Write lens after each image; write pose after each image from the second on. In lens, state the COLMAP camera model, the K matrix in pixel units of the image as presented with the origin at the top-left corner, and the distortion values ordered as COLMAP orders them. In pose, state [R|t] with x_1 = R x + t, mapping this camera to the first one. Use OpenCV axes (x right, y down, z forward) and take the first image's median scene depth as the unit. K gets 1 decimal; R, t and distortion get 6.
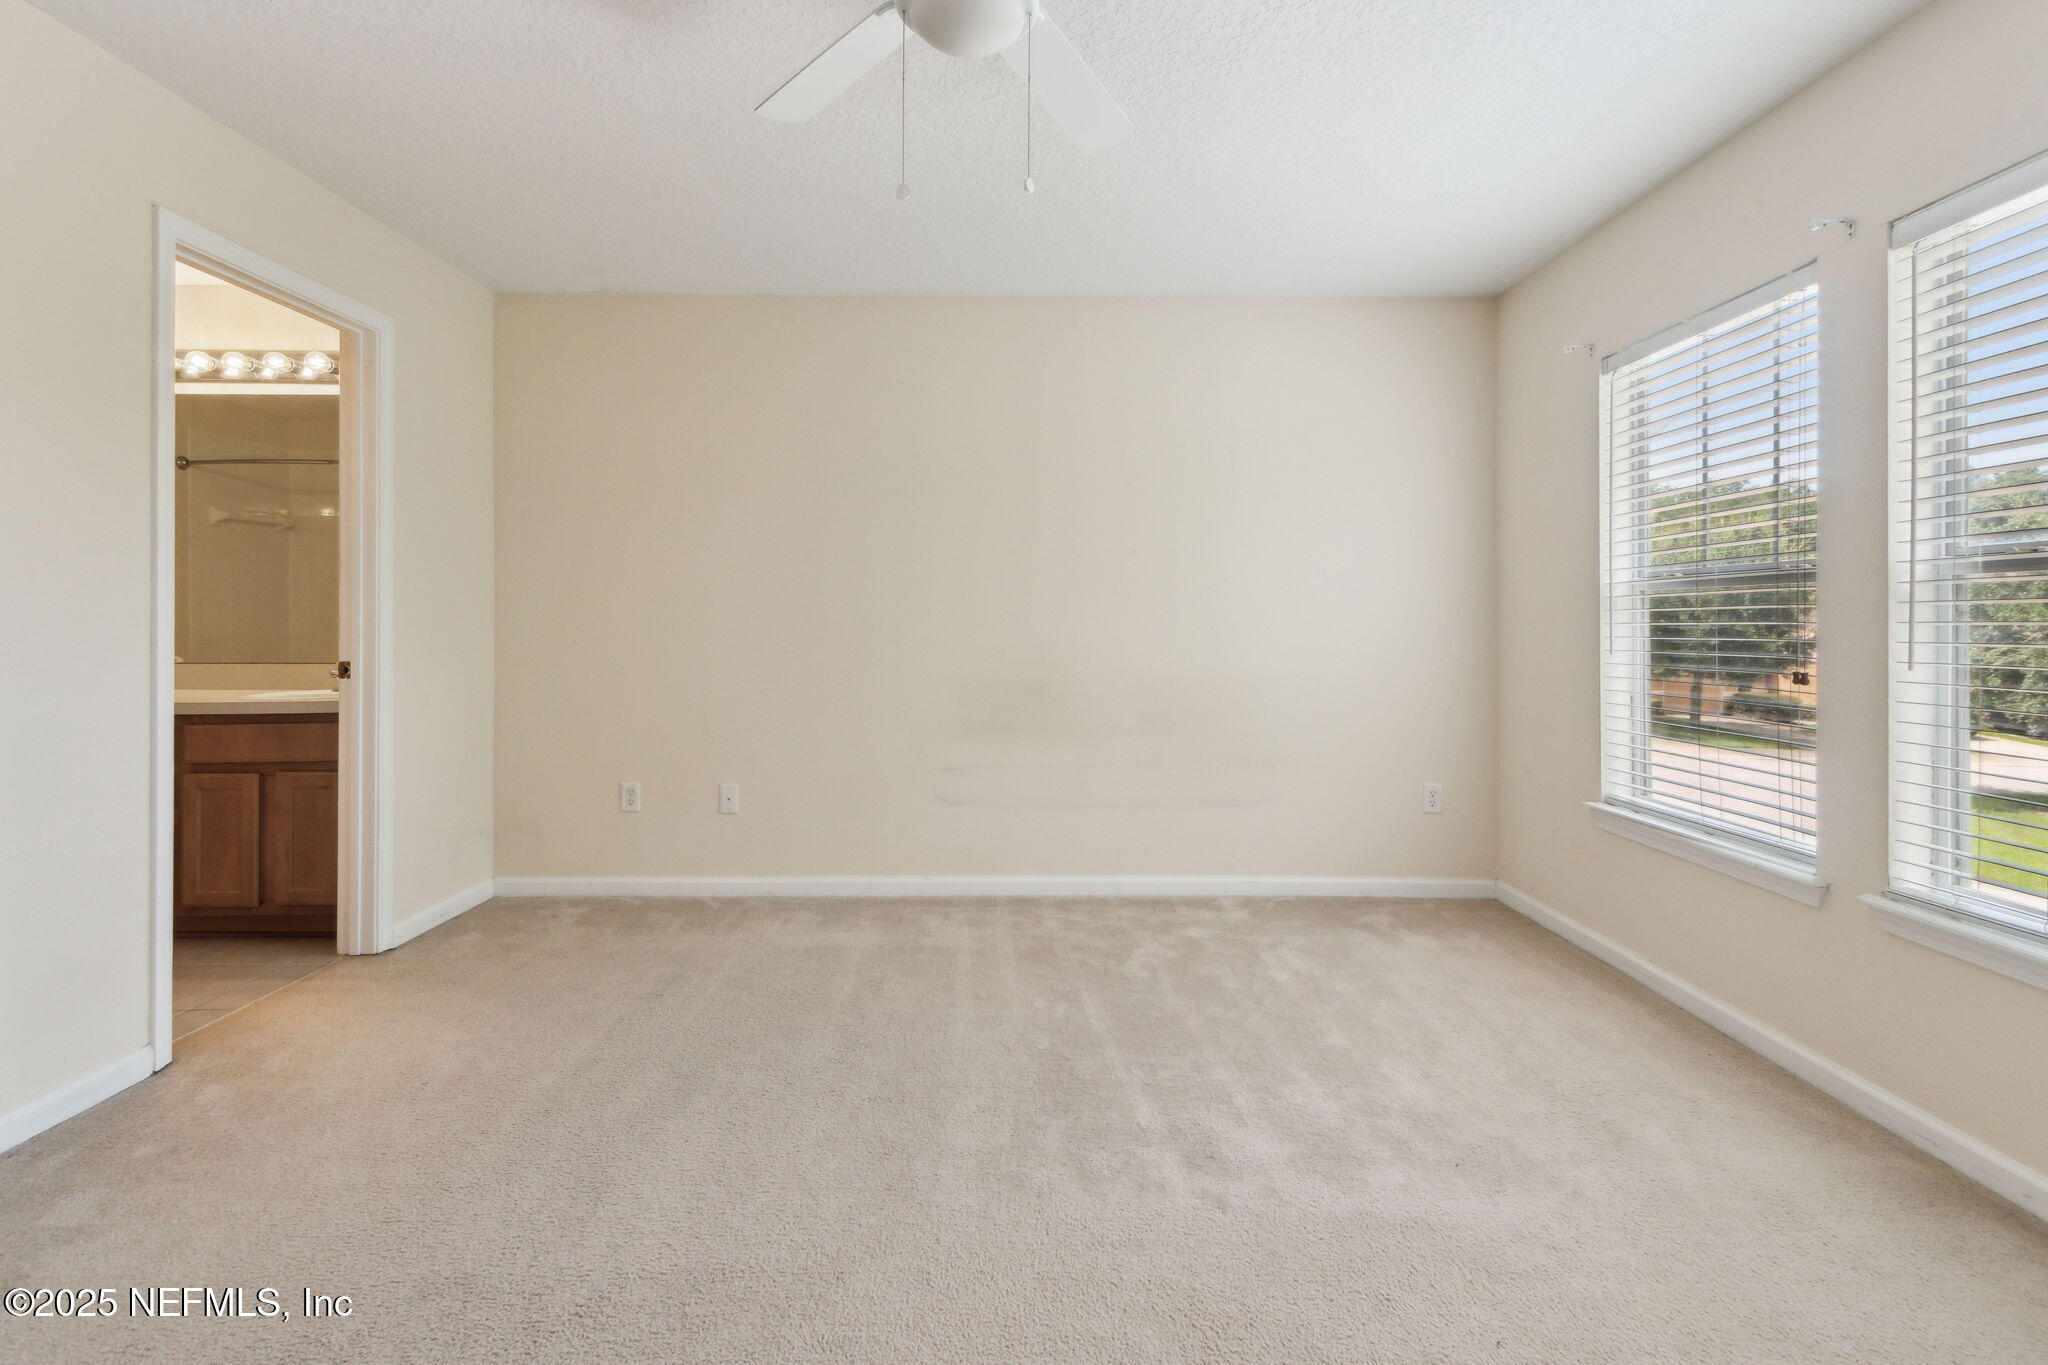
lens RADIAL K [[949.9, 0, 1052.0], [0, 949.9, 622.8], [0, 0, 1]] dist [0.008229, -0.003197]
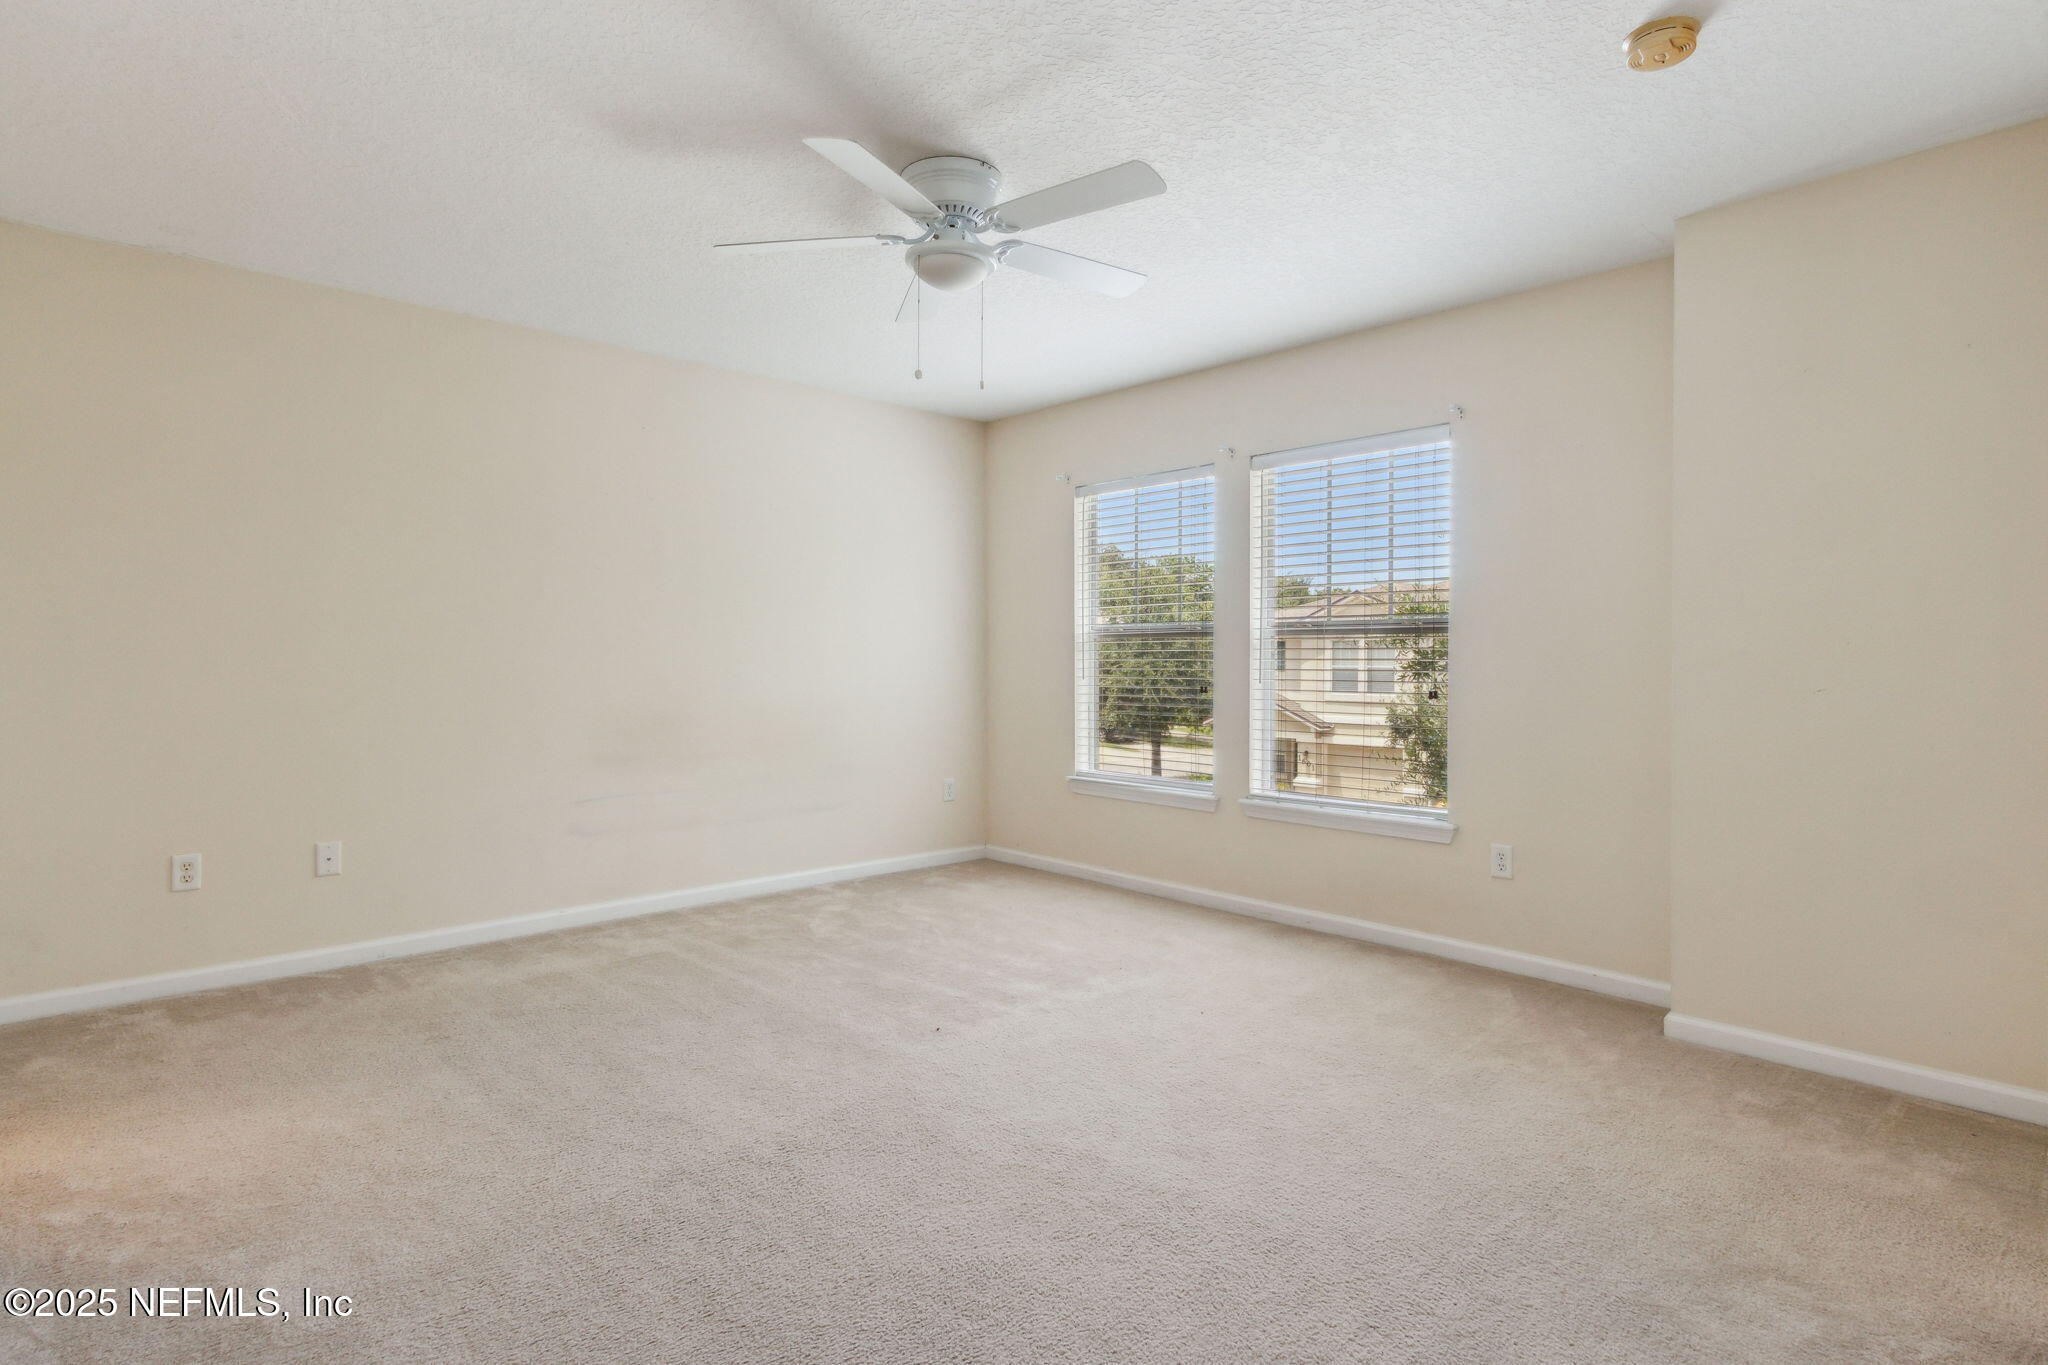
lens RADIAL K [[1075.7, 0, 998.5], [0, 1075.7, 663.1], [0, 0, 1]] dist [0.002068, -0.000189]
pose [[0.735650, -0.003569, 0.677353, -0.694766], [0.000379, 0.999988, 0.004857, -0.001815], [-0.677362, -0.003316, 0.735642, -0.194451]]
